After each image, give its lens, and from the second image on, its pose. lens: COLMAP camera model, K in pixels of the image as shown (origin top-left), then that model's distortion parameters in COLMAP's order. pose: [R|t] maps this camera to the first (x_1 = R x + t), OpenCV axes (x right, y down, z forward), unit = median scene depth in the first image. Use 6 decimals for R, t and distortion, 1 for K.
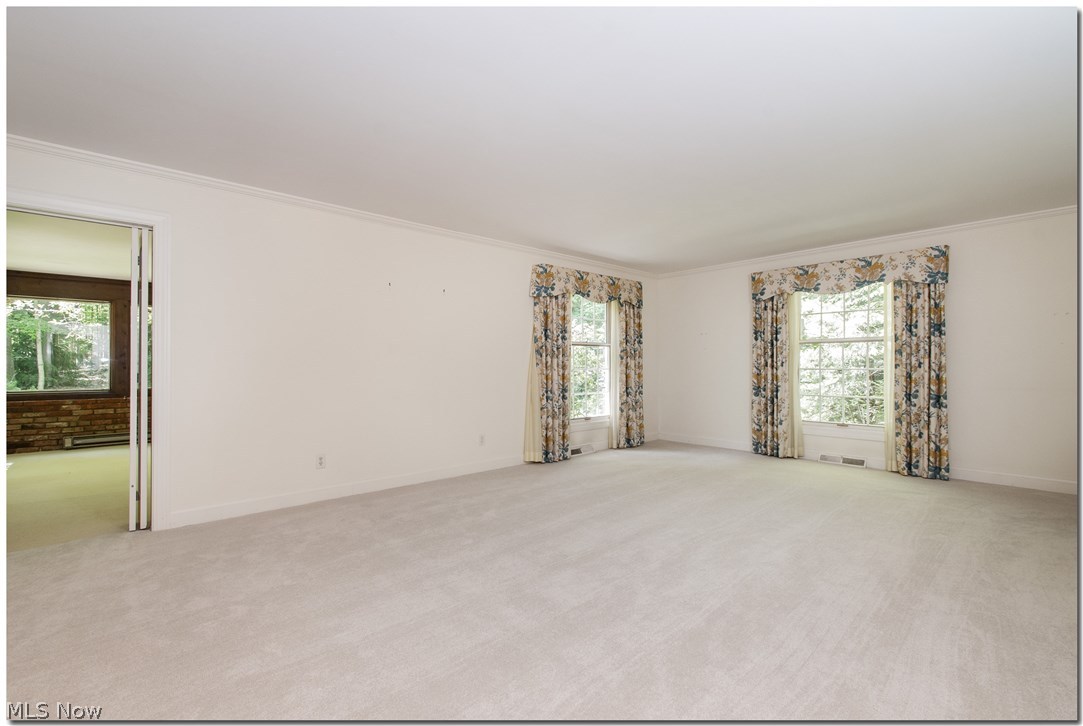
lens RADIAL K [[481.8, 0, 546.5], [0, 481.8, 361.6], [0, 0, 1]] dist [0.002107, -0.000560]
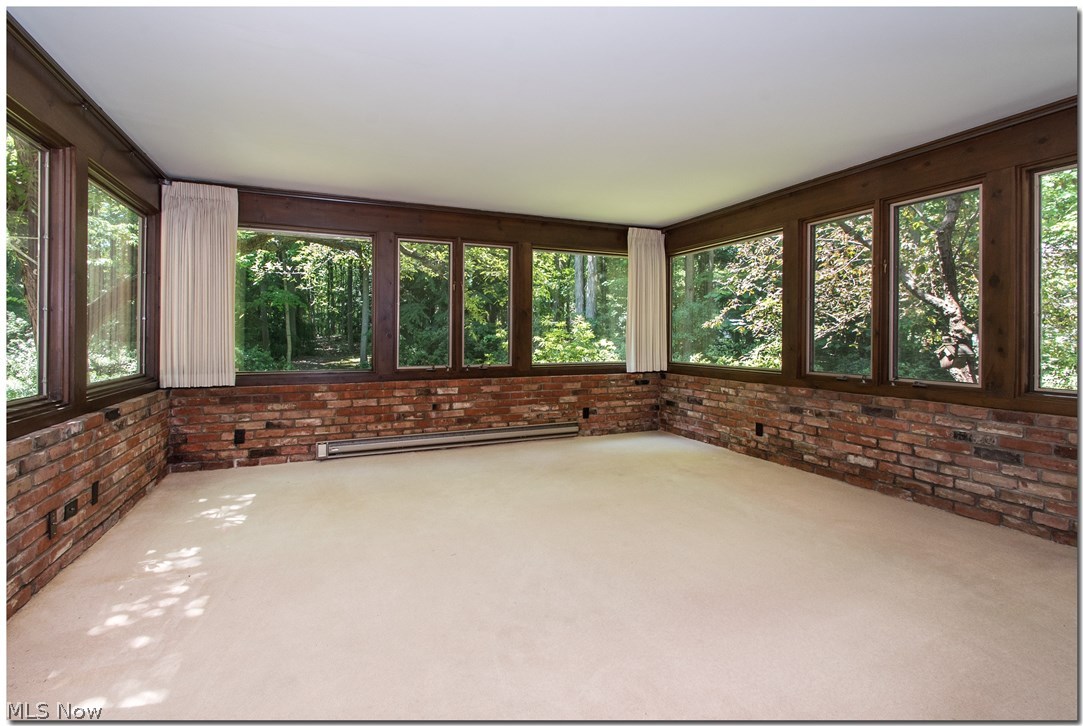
lens RADIAL K [[481.8, 0, 535.7], [0, 481.8, 335.4], [0, 0, 1]] dist [0.002107, -0.000560]
pose [[0.944394, 0.002262, -0.328808, -0.504482], [-0.002018, 0.999997, 0.001083, 0.012608], [0.328810, -0.000359, 0.944396, 0.480337]]
